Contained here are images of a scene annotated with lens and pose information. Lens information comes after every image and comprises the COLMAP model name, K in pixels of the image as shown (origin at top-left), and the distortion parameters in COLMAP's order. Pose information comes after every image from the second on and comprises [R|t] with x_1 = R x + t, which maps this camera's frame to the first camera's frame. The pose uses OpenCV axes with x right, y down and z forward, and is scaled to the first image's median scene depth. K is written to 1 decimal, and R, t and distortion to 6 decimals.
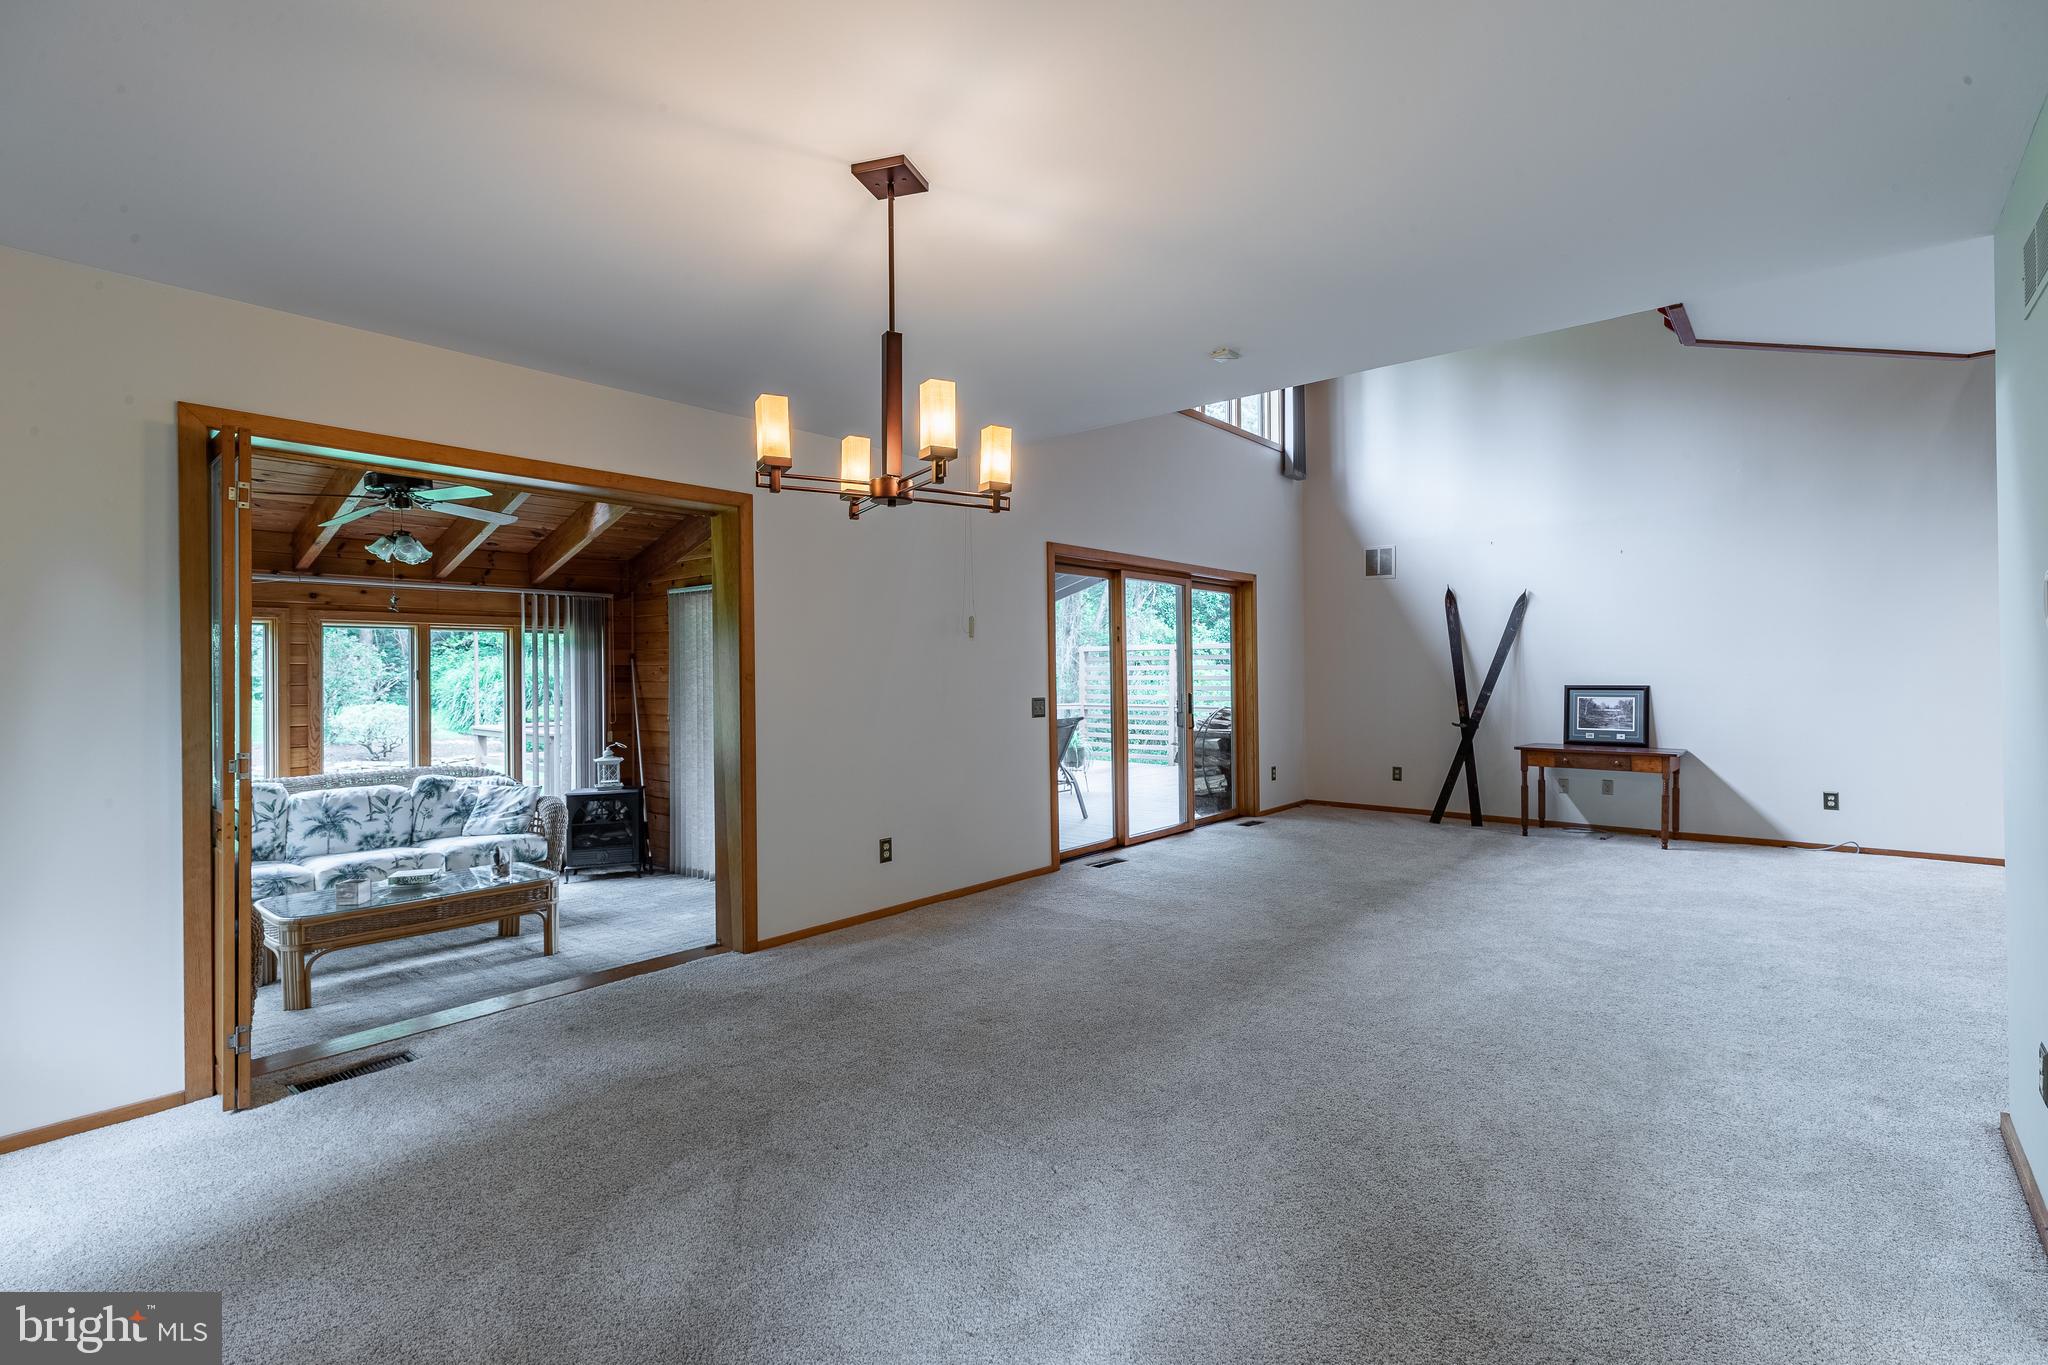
lens RADIAL K [[922.5, 0, 1045.2], [0, 922.5, 677.6], [0, 0, 1]] dist [0.006001, -0.002428]
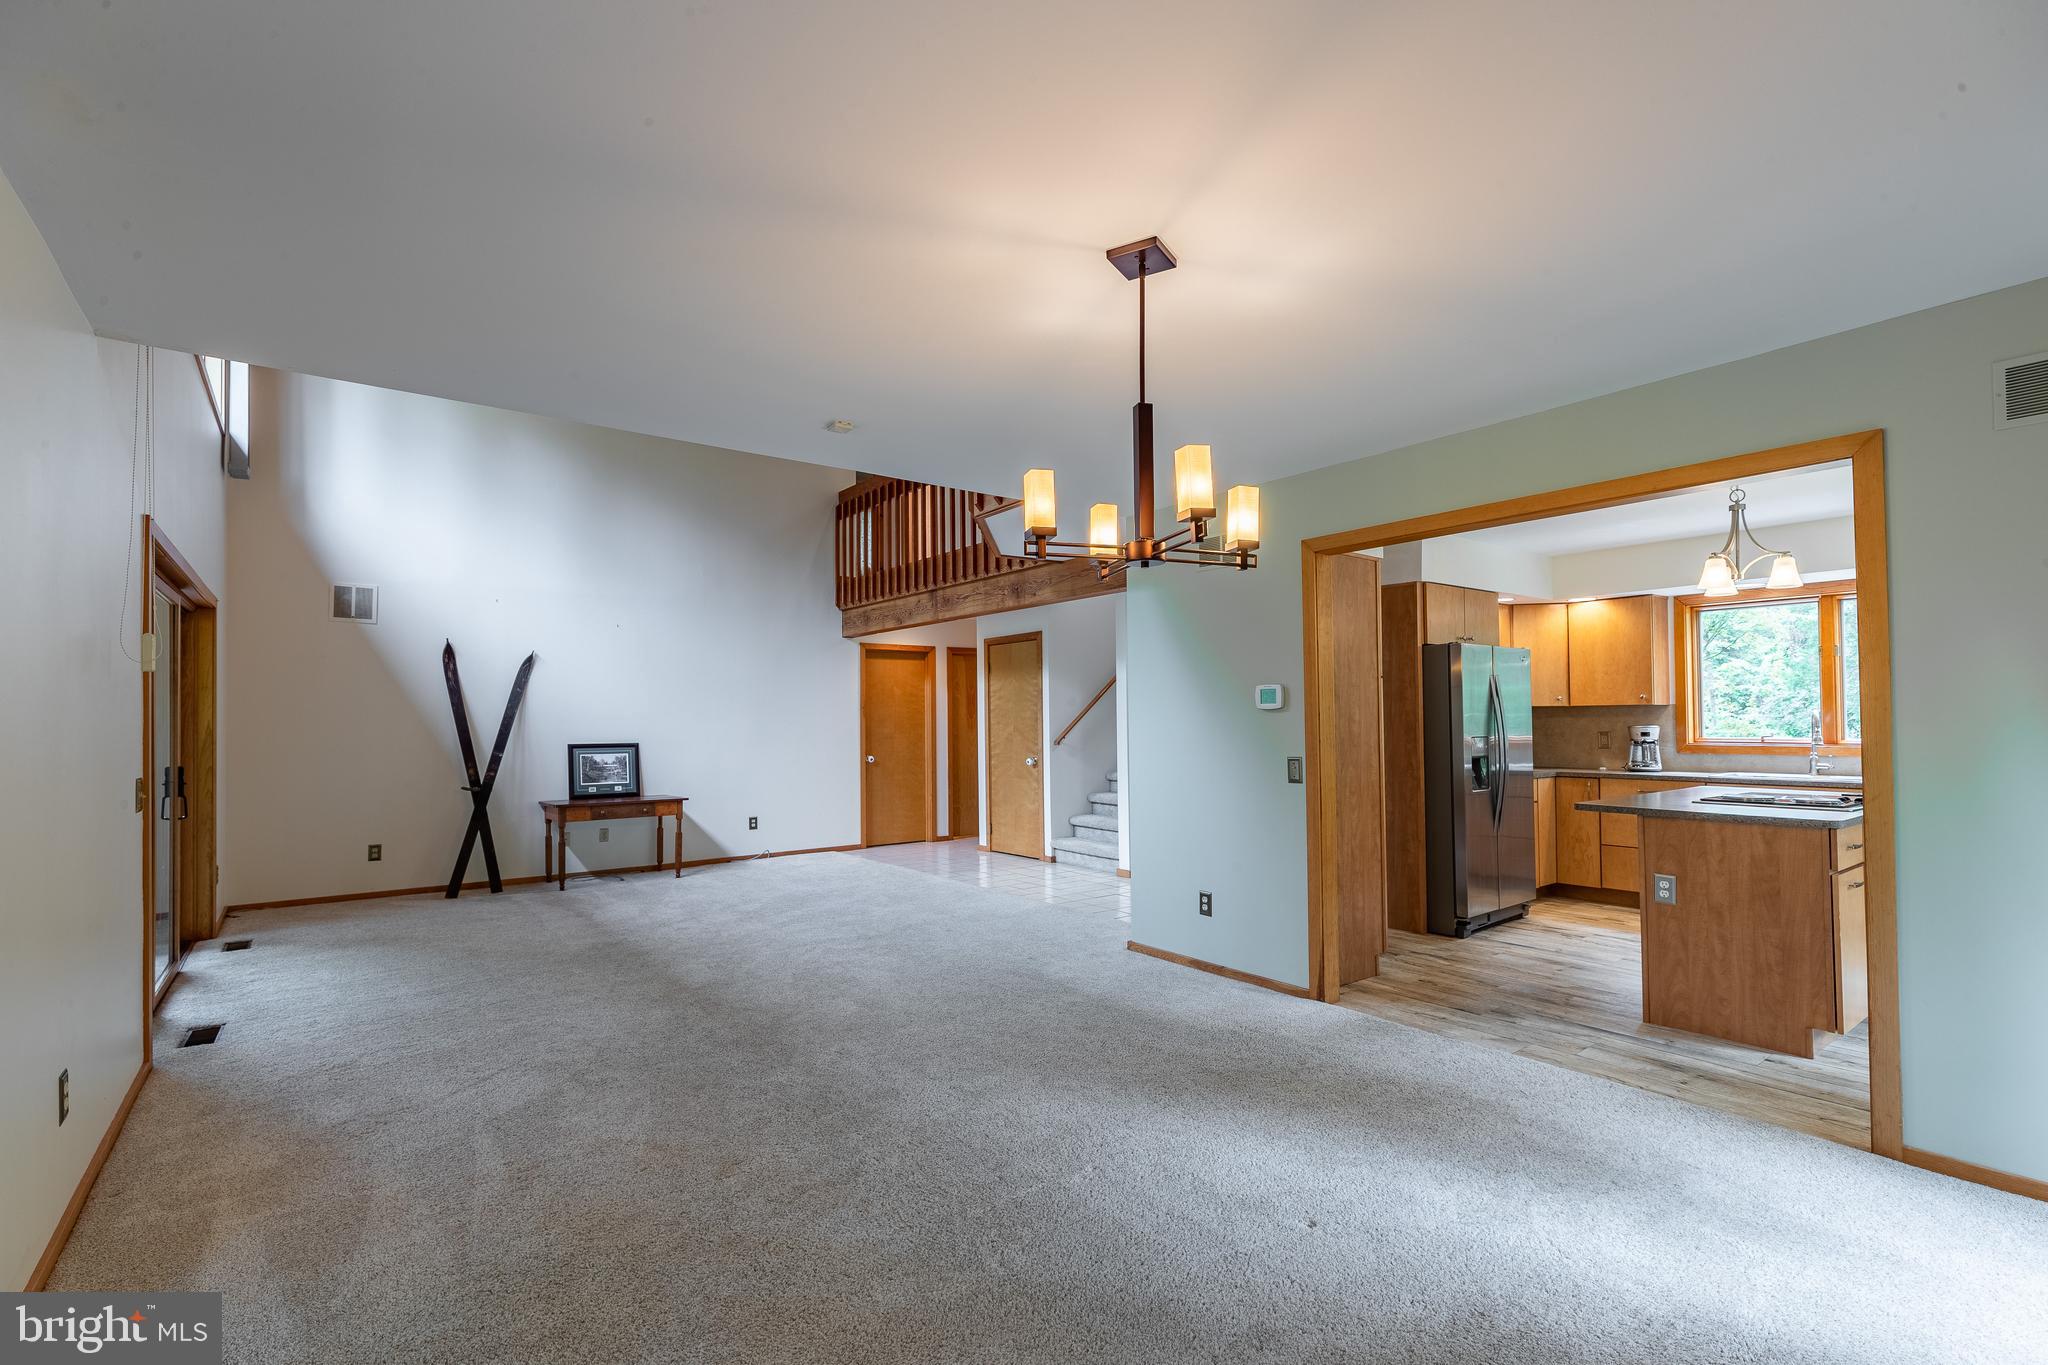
lens RADIAL K [[922.5, 0, 1000.6], [0, 922.5, 714.9], [0, 0, 1]] dist [0.006001, -0.002428]
pose [[0.245768, 0.012931, 0.969242, -0.350837], [0.014074, 0.999758, -0.016907, -0.000605], [-0.969226, 0.017796, 0.245527, 0.259196]]
